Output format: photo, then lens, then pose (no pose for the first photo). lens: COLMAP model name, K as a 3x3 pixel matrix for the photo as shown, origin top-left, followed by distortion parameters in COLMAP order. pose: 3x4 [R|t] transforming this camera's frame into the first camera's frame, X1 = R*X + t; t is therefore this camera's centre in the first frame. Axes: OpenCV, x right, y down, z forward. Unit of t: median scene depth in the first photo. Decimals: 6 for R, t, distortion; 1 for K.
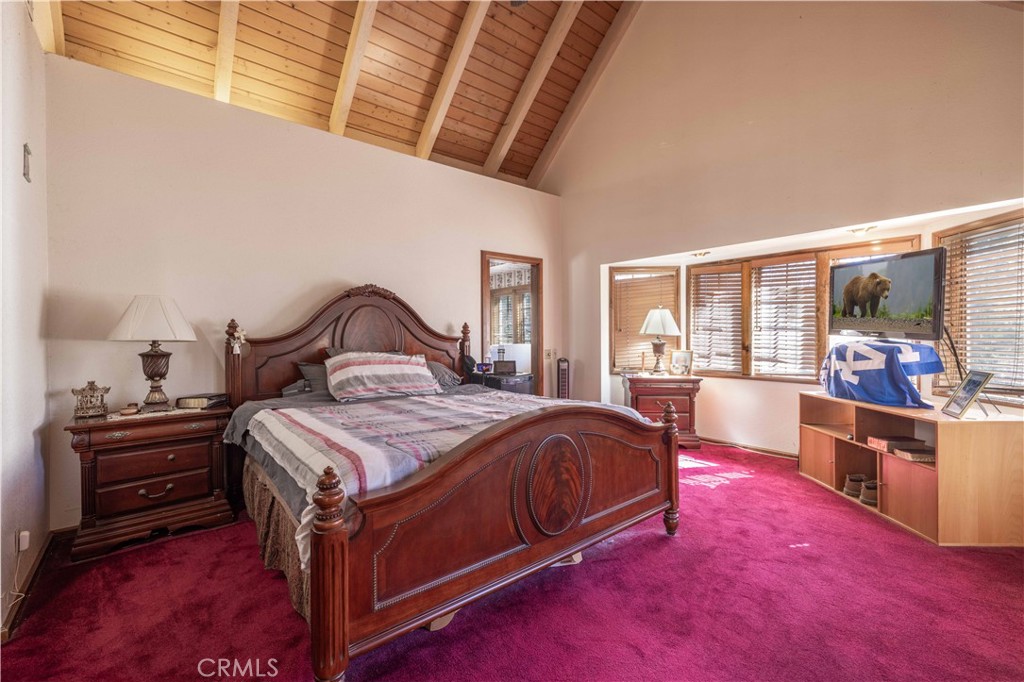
lens RADIAL K [[432.8, 0, 512.0], [0, 432.8, 339.8], [0, 0, 1]] dist [0.002002, 0.000556]
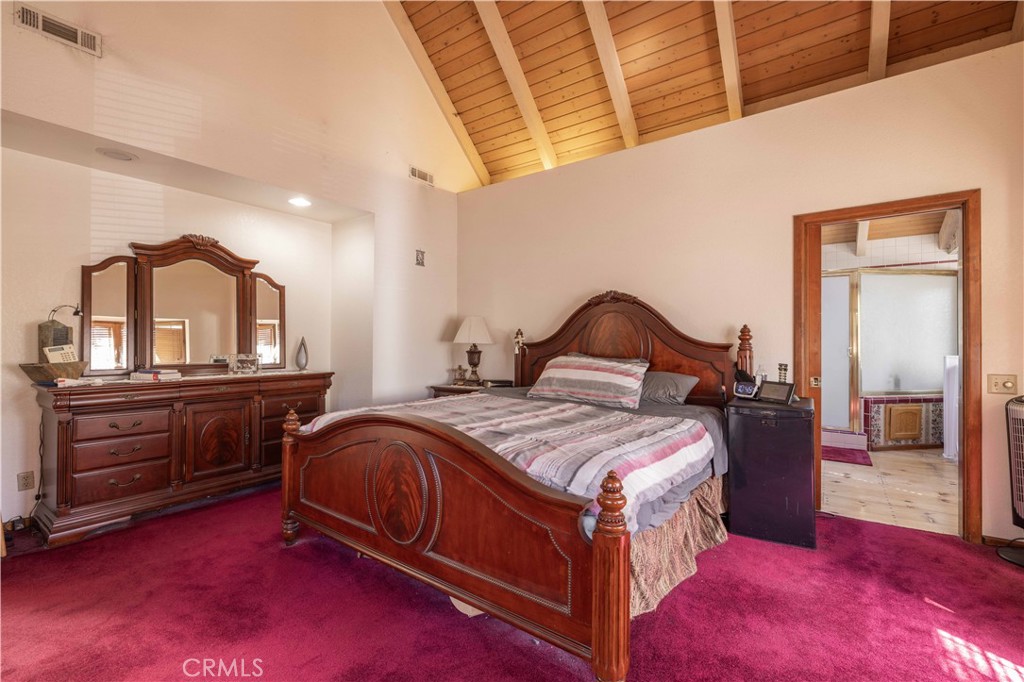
lens RADIAL K [[432.8, 0, 510.0], [0, 432.8, 338.9], [0, 0, 1]] dist [0.002002, 0.000556]
pose [[0.254566, 0.002181, -0.967053, 0.583703], [-0.014700, 0.999891, -0.001614, -0.010684], [0.966944, 0.014627, 0.254570, 0.509799]]
